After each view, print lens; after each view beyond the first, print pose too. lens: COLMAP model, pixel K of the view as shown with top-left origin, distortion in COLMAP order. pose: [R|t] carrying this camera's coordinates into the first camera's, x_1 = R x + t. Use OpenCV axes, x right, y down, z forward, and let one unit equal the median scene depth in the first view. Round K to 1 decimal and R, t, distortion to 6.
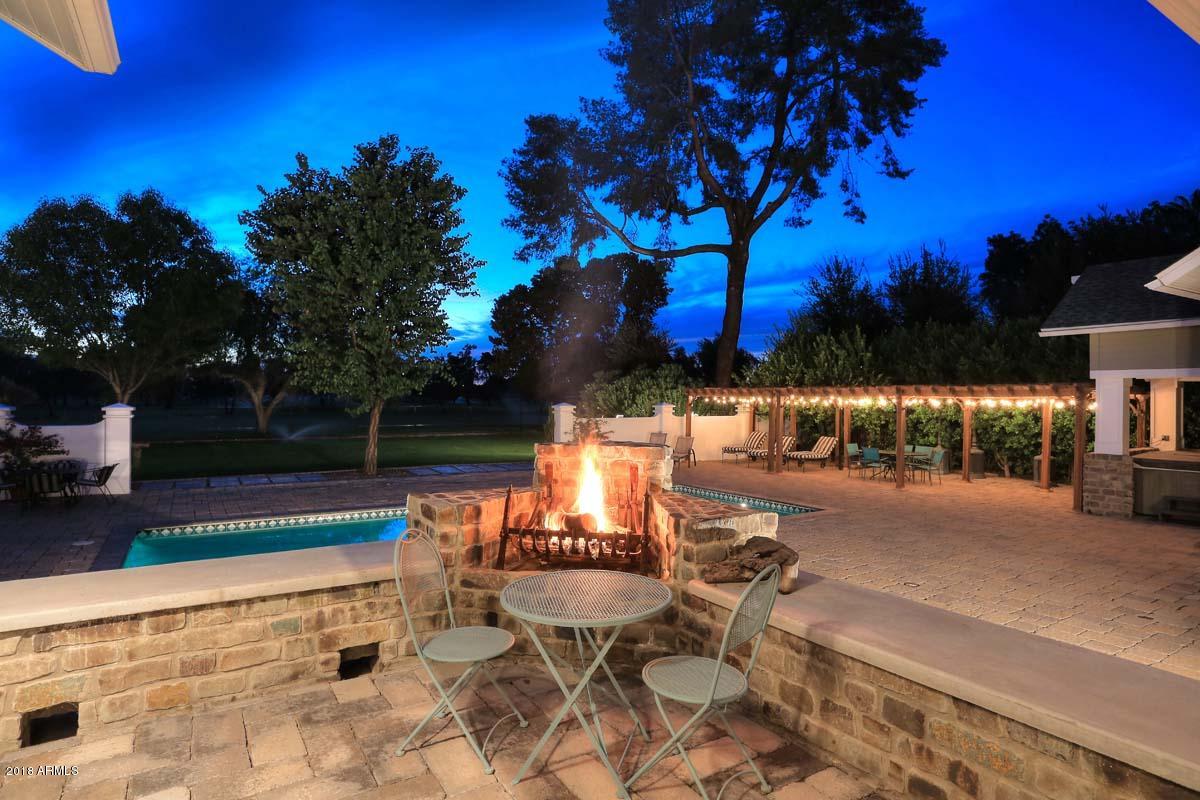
lens RADIAL K [[662.4, 0, 600.0], [0, 662.4, 400.0], [0, 0, 1]] dist [-0.048298, 0.000203]
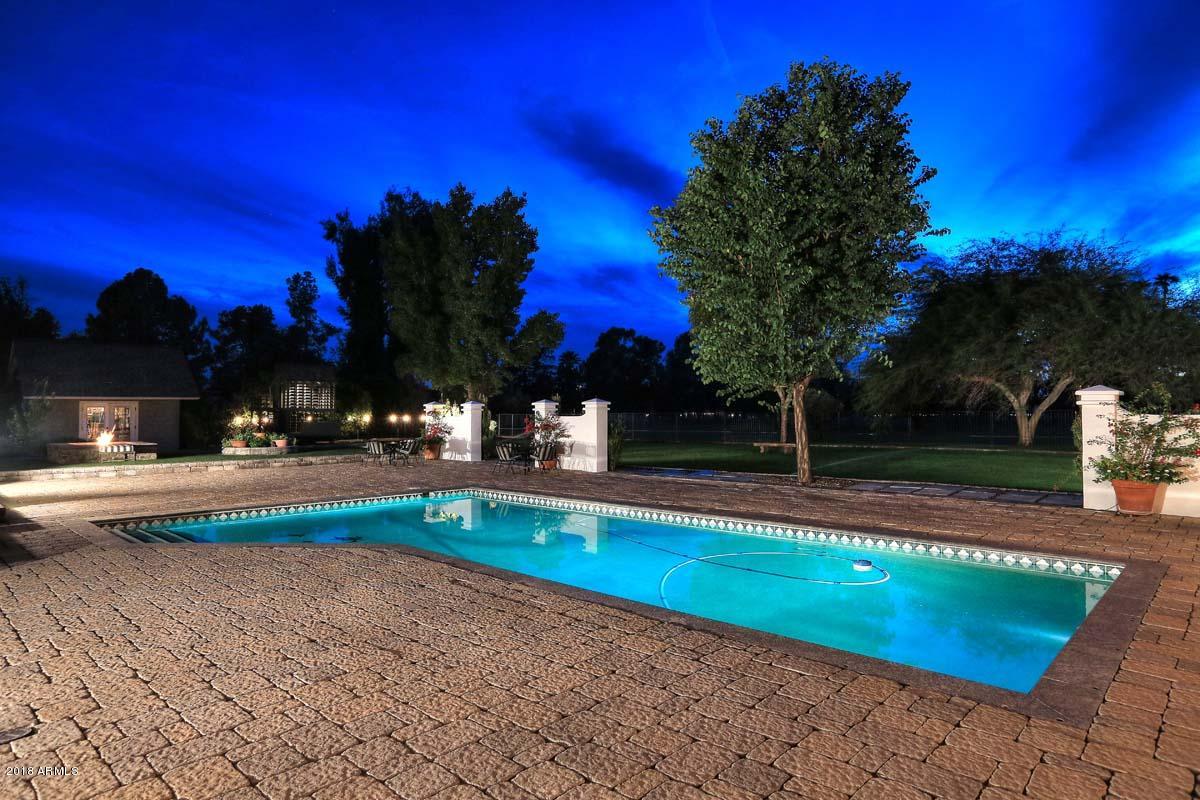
lens RADIAL K [[723.4, 0, 600.0], [0, 723.4, 400.0], [0, 0, 1]] dist [0.040367, 0.000296]
pose [[0.242699, -0.029522, -0.969652, 0.389136], [0.001899, 0.999549, -0.029957, 0.030231], [0.970100, 0.005429, 0.242645, 0.429302]]
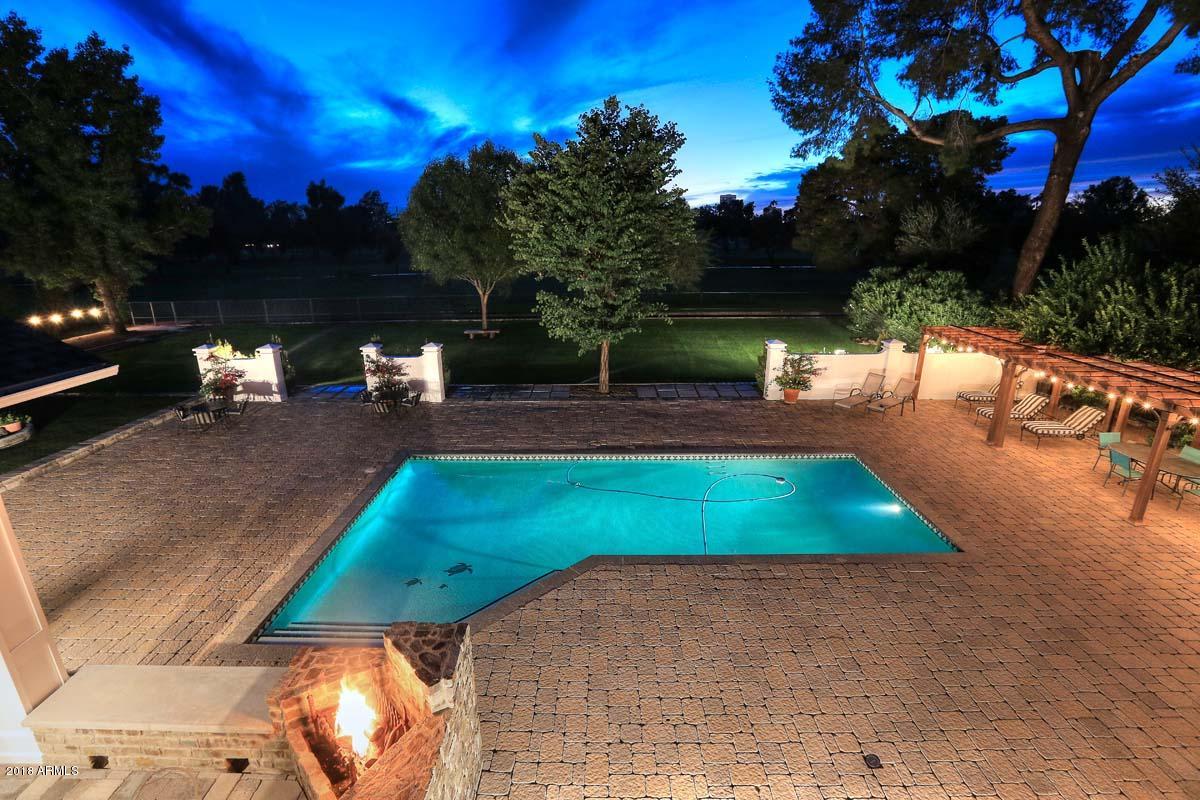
lens RADIAL K [[549.1, 0, 600.0], [0, 549.1, 400.0], [0, 0, 1]] dist [-0.002101, 0.000531]
pose [[0.839600, 0.148586, -0.522488, 0.169666], [0.011905, 0.956598, 0.291169, -0.150177], [0.543075, -0.250685, 0.801391, 0.102733]]
